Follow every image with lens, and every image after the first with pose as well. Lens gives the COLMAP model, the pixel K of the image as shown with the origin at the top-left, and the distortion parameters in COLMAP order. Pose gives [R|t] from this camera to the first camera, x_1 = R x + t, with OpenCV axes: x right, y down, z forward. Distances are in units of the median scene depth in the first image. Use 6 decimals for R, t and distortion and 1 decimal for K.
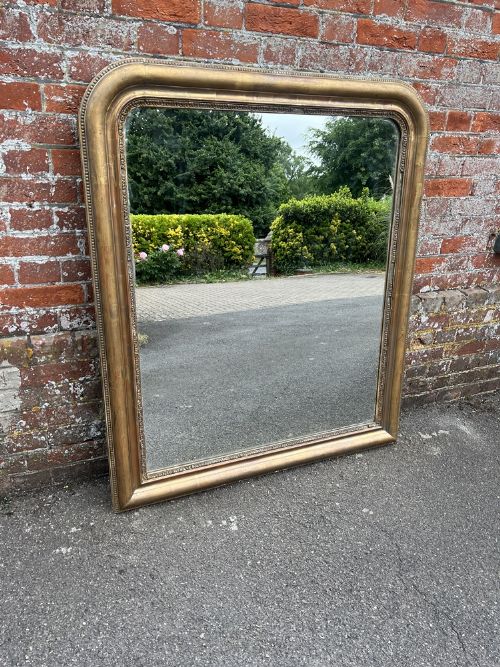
lens RADIAL K [[500.3, 0, 246.2], [0, 500.3, 335.4], [0, 0, 1]] dist [0.031830, -0.039529]
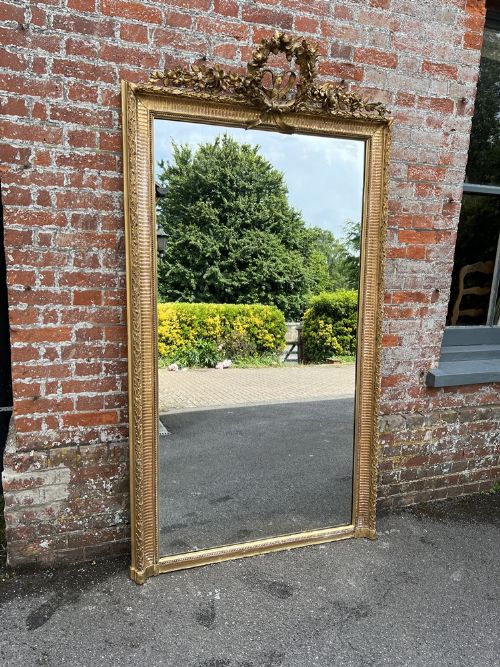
lens RADIAL K [[501.3, 0, 246.0], [0, 501.3, 336.7], [0, 0, 1]] dist [0.037575, -0.045114]
pose [[0.998715, 0.000197, -0.050669, 0.122913], [-0.011551, 0.974545, -0.223895, 0.012867], [0.049335, 0.224193, 0.973295, -0.455977]]
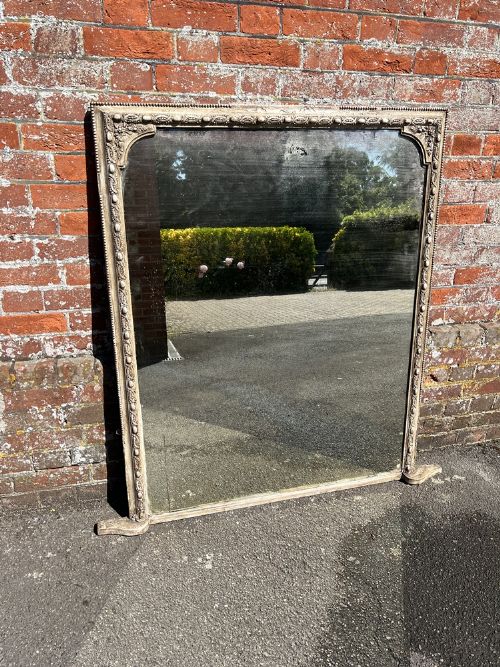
lens RADIAL K [[500.8, 0, 247.2], [0, 500.8, 338.3], [0, 0, 1]] dist [0.028889, -0.035148]
pose [[0.989810, 0.023983, -0.140357, 0.183094], [-0.029481, 0.998872, -0.037227, -0.022203], [0.139306, 0.040986, 0.989401, 0.036619]]
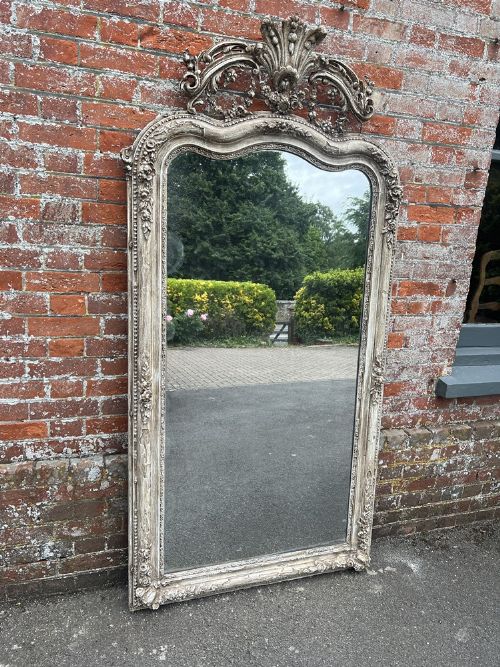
lens RADIAL K [[500.3, 0, 246.2], [0, 500.3, 335.4], [0, 0, 1]] dist [0.031830, -0.039529]
pose [[0.996676, 0.030339, -0.075607, 0.221638], [-0.044150, 0.981119, -0.188299, -0.096282], [0.068467, 0.191011, 0.979197, -0.165672]]
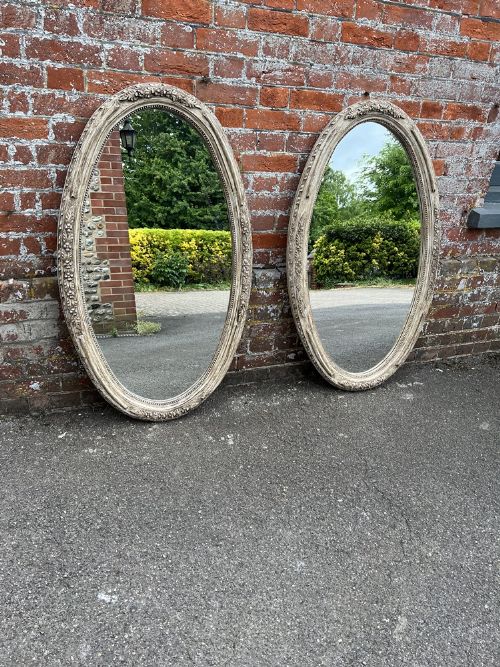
lens RADIAL K [[501.2, 0, 250.8], [0, 501.2, 337.8], [0, 0, 1]] dist [0.035876, -0.042313]
pose [[0.999361, 0.026260, -0.024258, 0.049678], [-0.026300, 0.999653, -0.001348, 0.136767], [0.024214, 0.001986, 0.999705, -0.214714]]
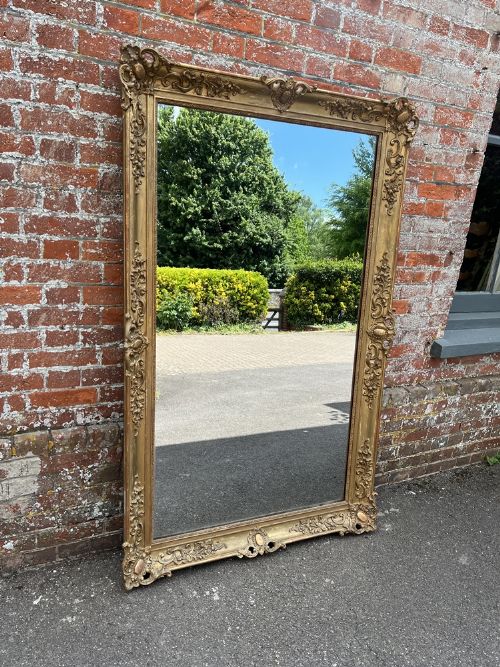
lens RADIAL K [[501.3, 0, 246.0], [0, 501.3, 336.7], [0, 0, 1]] dist [0.037575, -0.045114]
pose [[0.997811, 0.018128, 0.063602, -0.041929], [-0.009433, 0.990876, -0.134445, -0.061427], [-0.065459, 0.133551, 0.988878, -0.250429]]
